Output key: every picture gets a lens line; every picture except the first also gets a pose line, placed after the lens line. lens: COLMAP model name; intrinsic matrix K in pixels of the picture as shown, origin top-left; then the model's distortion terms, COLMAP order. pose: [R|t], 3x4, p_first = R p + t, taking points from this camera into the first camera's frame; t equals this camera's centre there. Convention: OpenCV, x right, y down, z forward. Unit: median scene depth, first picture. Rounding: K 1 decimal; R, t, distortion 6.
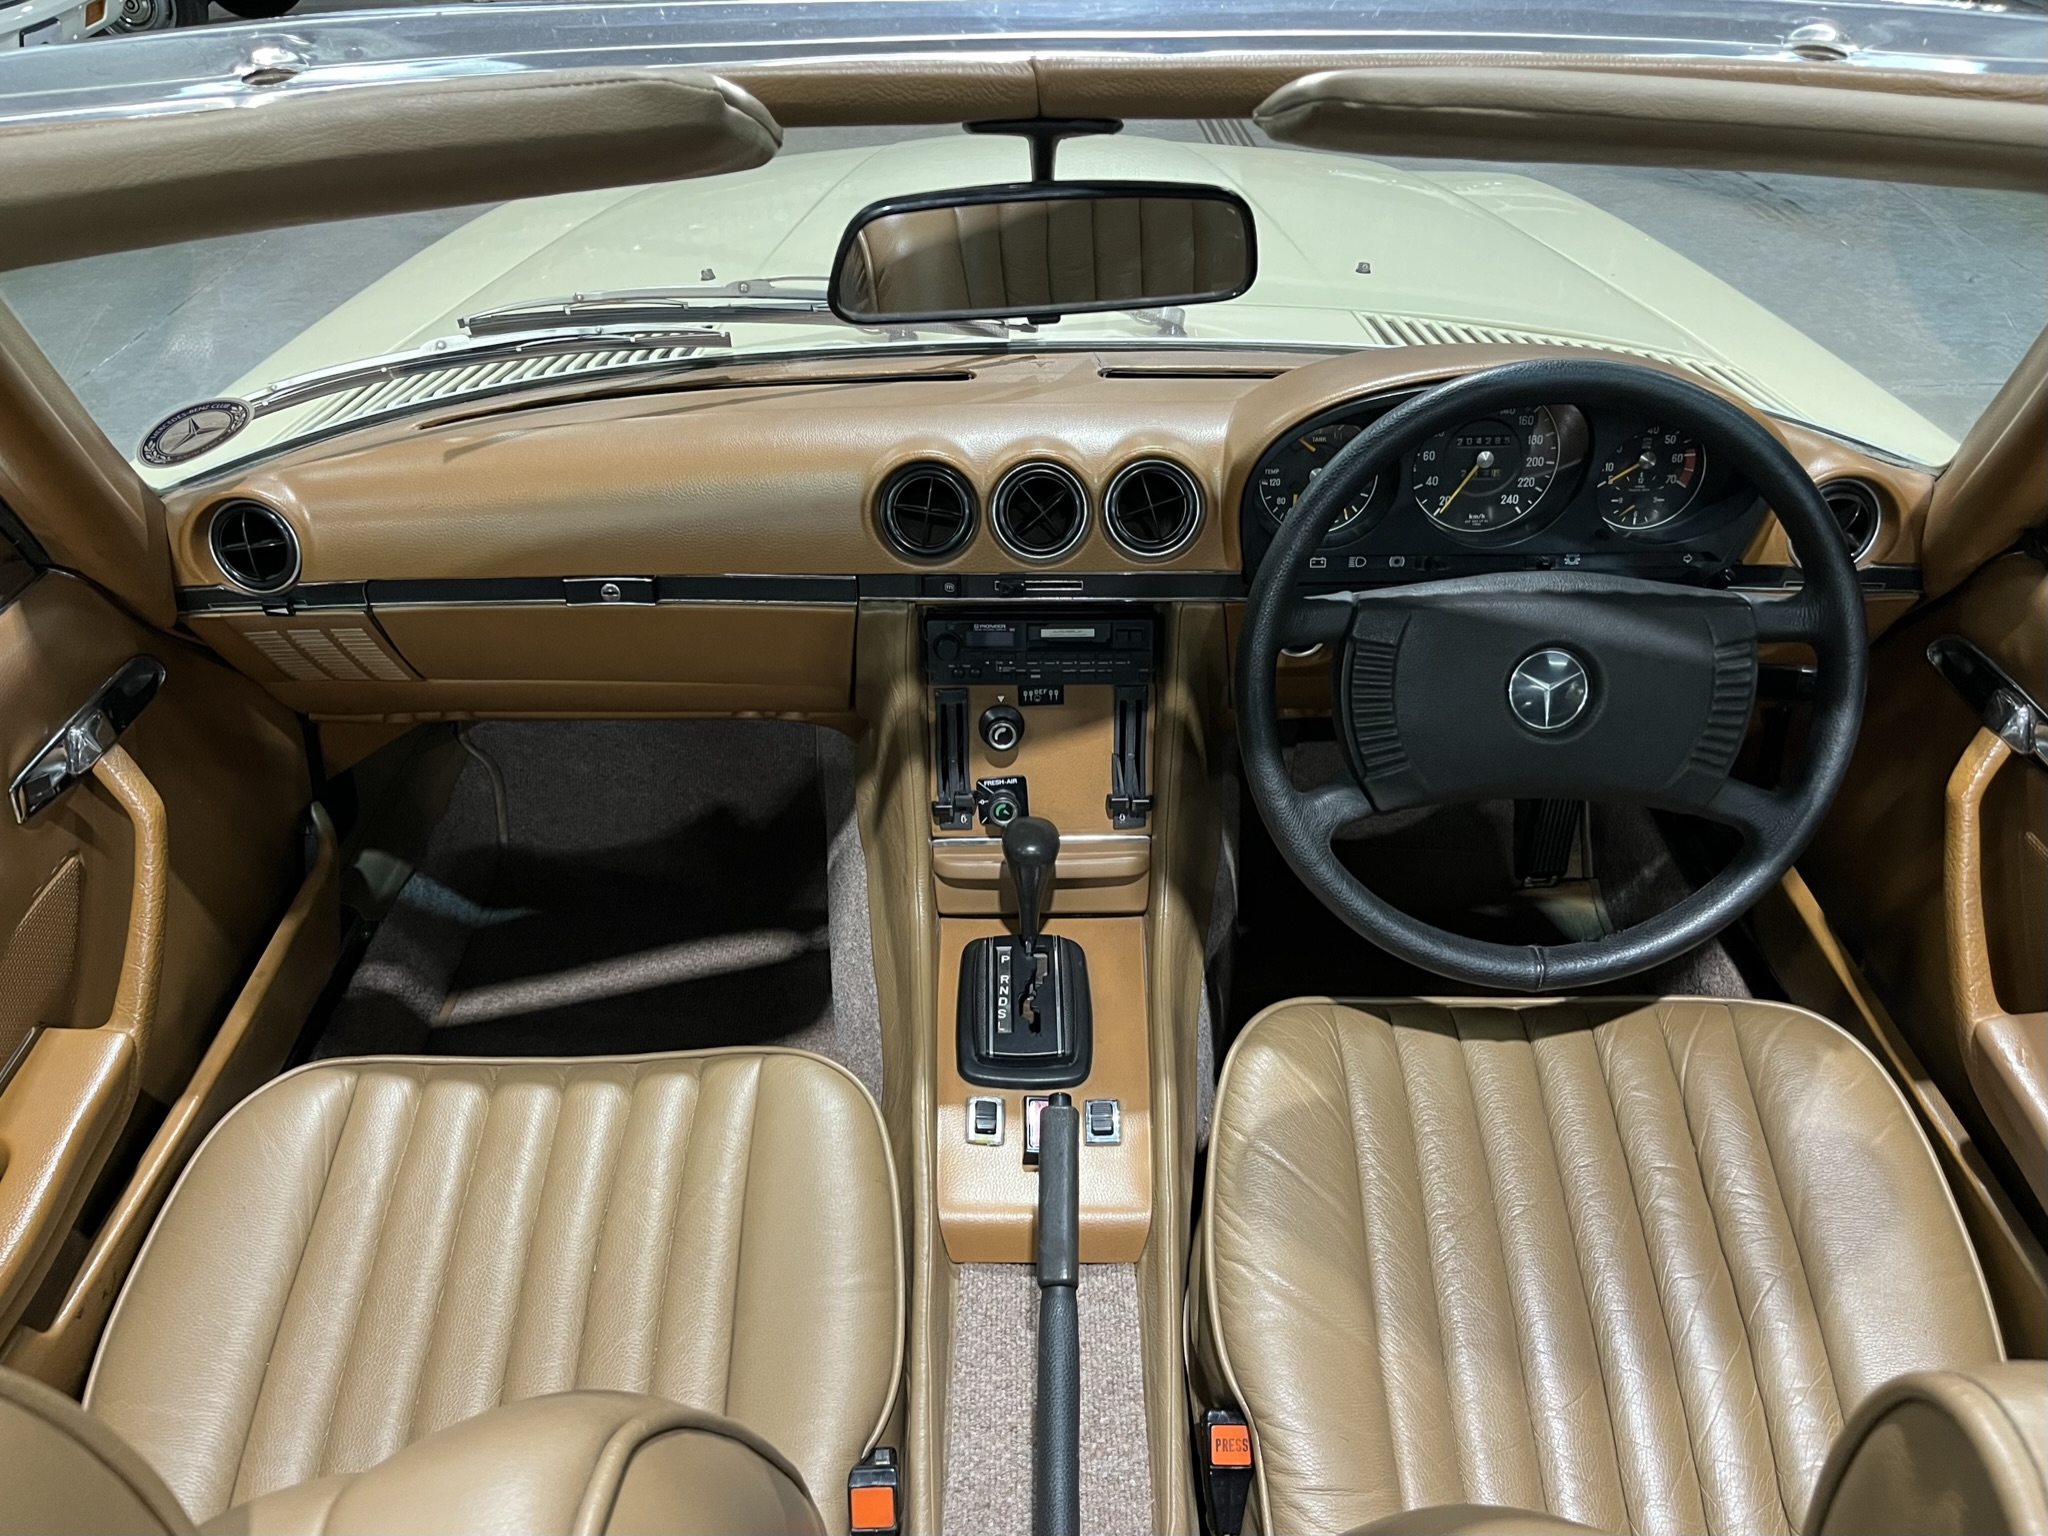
lens RADIAL K [[1560.5, 0, 998.4], [0, 1560.5, 767.5], [0, 0, 1]] dist [0.064377, -0.058099]
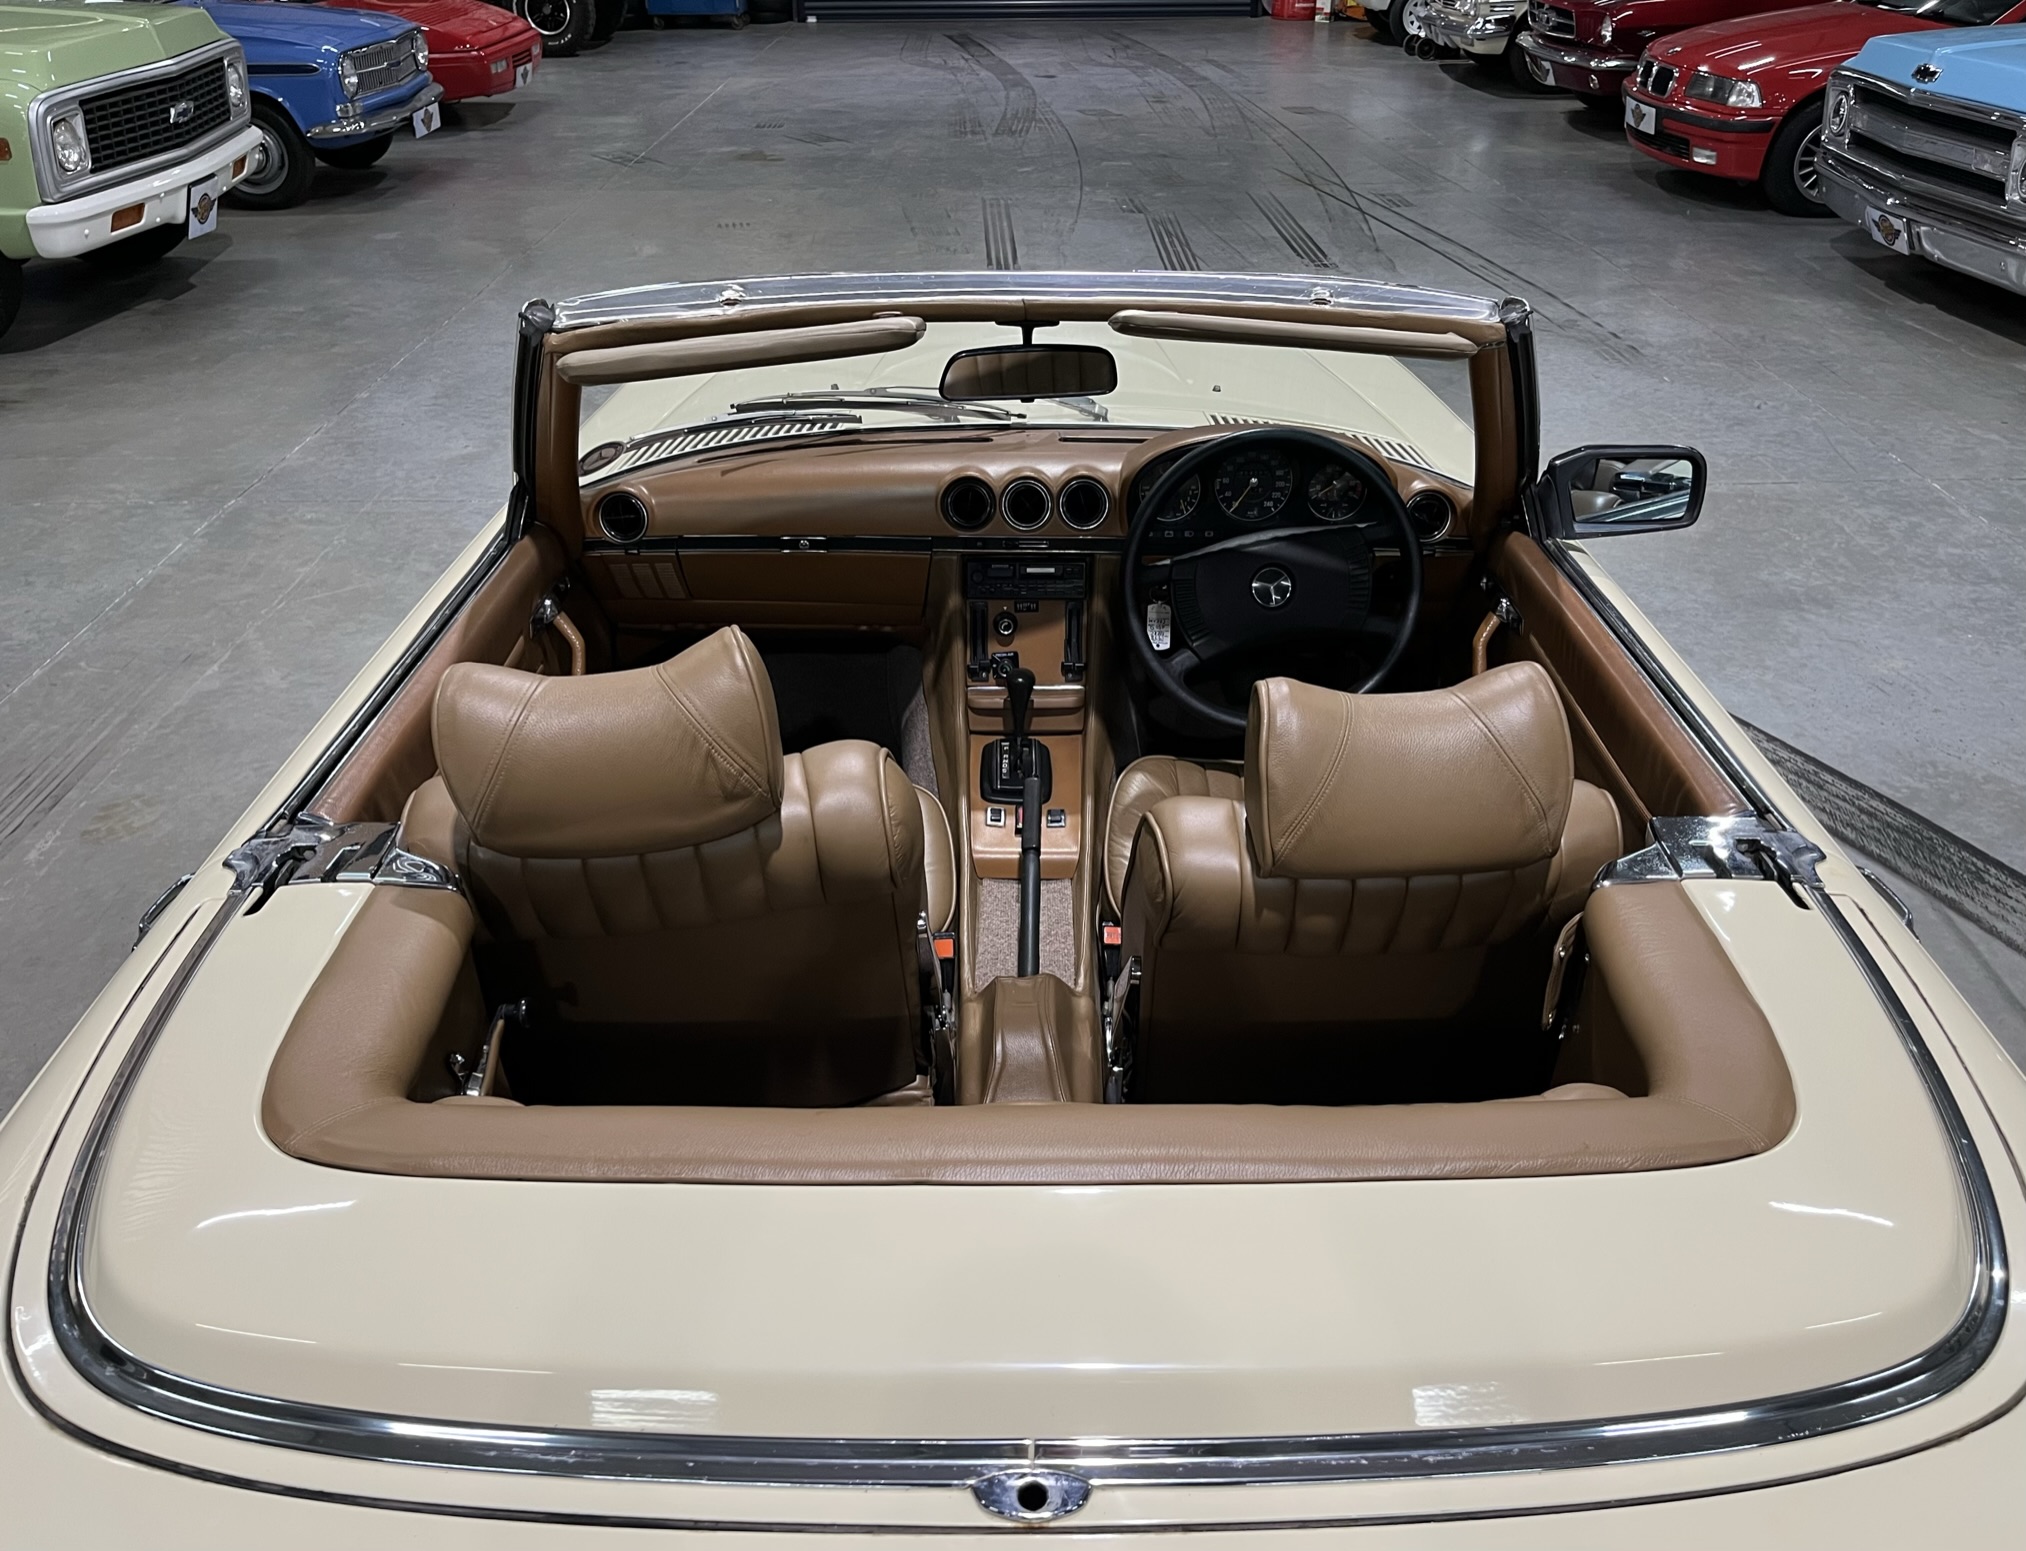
lens RADIAL K [[1571.3, 0, 1016.7], [0, 1571.3, 775.8], [0, 0, 1]] dist [0.139505, -0.198831]
pose [[0.999824, 0.009940, 0.015888, -0.013272], [-0.008777, 0.997391, -0.071651, 0.309808], [-0.016559, 0.071499, 0.997303, -0.927751]]
